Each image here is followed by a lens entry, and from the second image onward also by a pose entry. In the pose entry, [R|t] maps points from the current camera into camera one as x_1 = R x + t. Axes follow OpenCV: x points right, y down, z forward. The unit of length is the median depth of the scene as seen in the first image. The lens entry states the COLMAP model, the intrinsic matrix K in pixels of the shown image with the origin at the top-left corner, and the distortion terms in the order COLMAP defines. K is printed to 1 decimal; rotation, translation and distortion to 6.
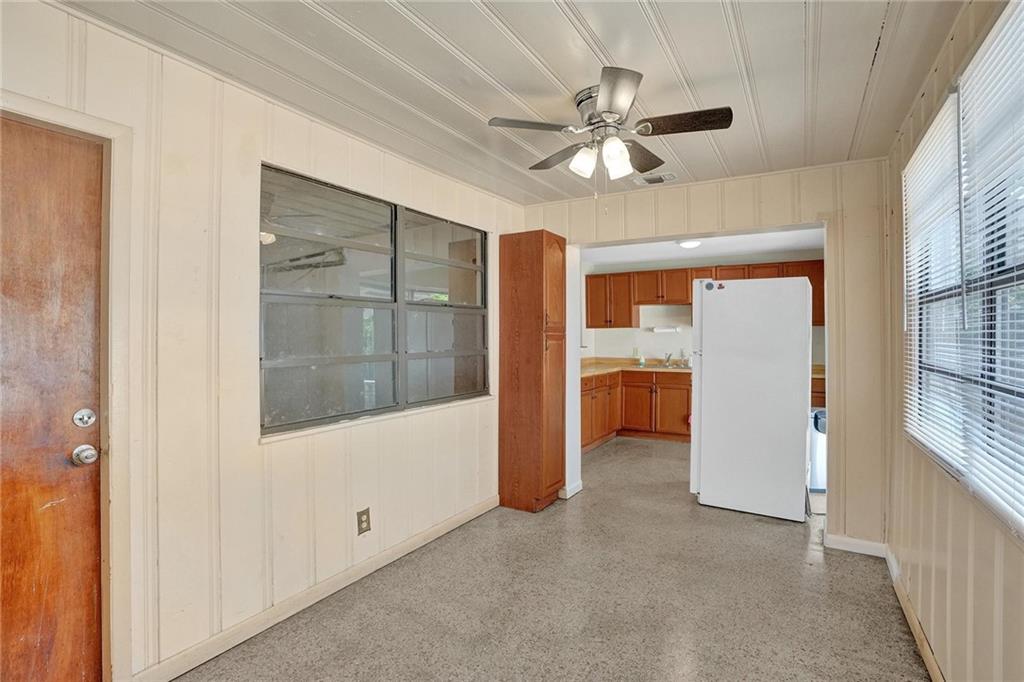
lens RADIAL K [[477.3, 0, 516.1], [0, 477.3, 330.7], [0, 0, 1]] dist [-0.065556, 0.024069]
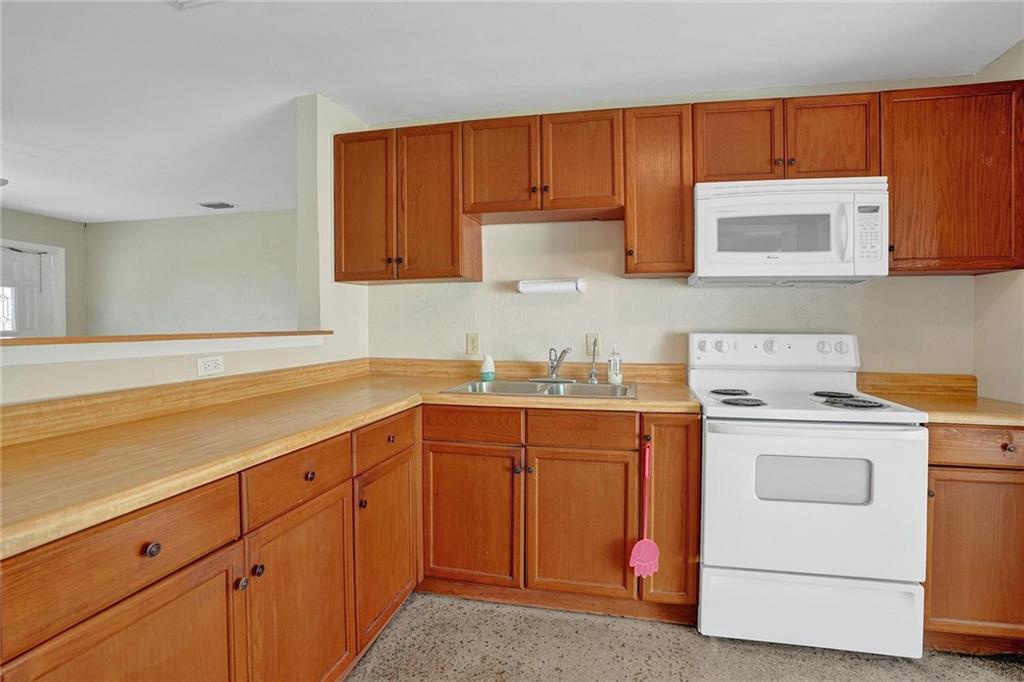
lens RADIAL K [[484.7, 0, 541.5], [0, 484.7, 328.3], [0, 0, 1]] dist [-0.064993, 0.025808]
pose [[0.941617, -0.006016, 0.336631, 0.178506], [-0.003029, 0.999649, 0.026337, 0.021530], [-0.336671, -0.025819, 0.941268, 0.632805]]
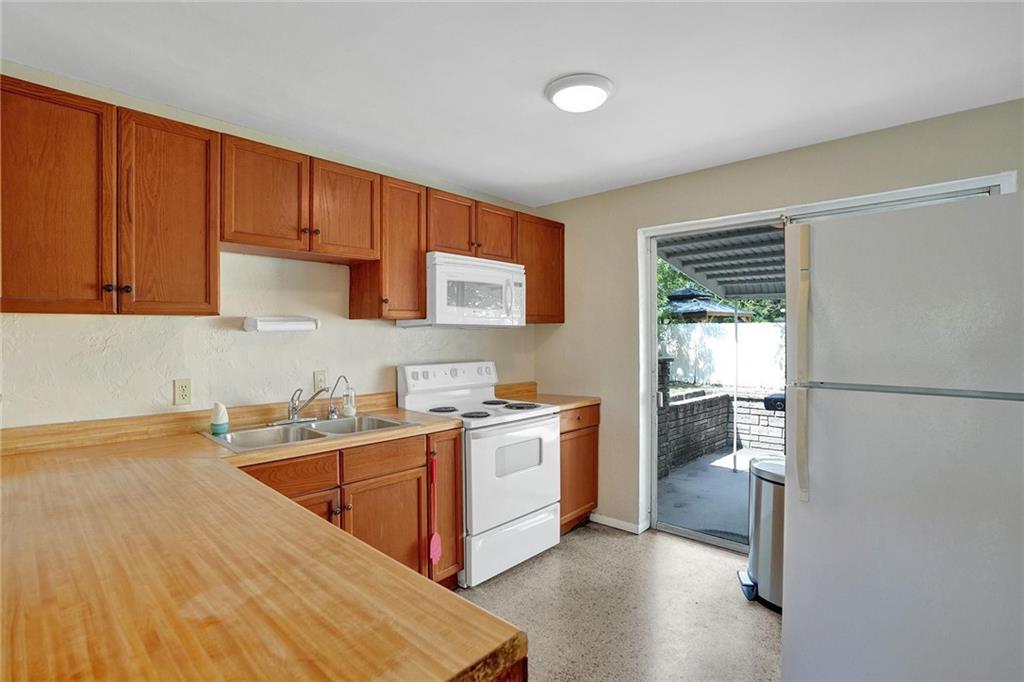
lens RADIAL K [[493.1, 0, 513.7], [0, 493.1, 330.5], [0, 0, 1]] dist [-0.073692, 0.029497]
pose [[0.199570, 0.003873, 0.979876, -0.015255], [-0.010098, 0.999947, -0.001895, 0.001718], [-0.979832, -0.009516, 0.199599, 0.746268]]
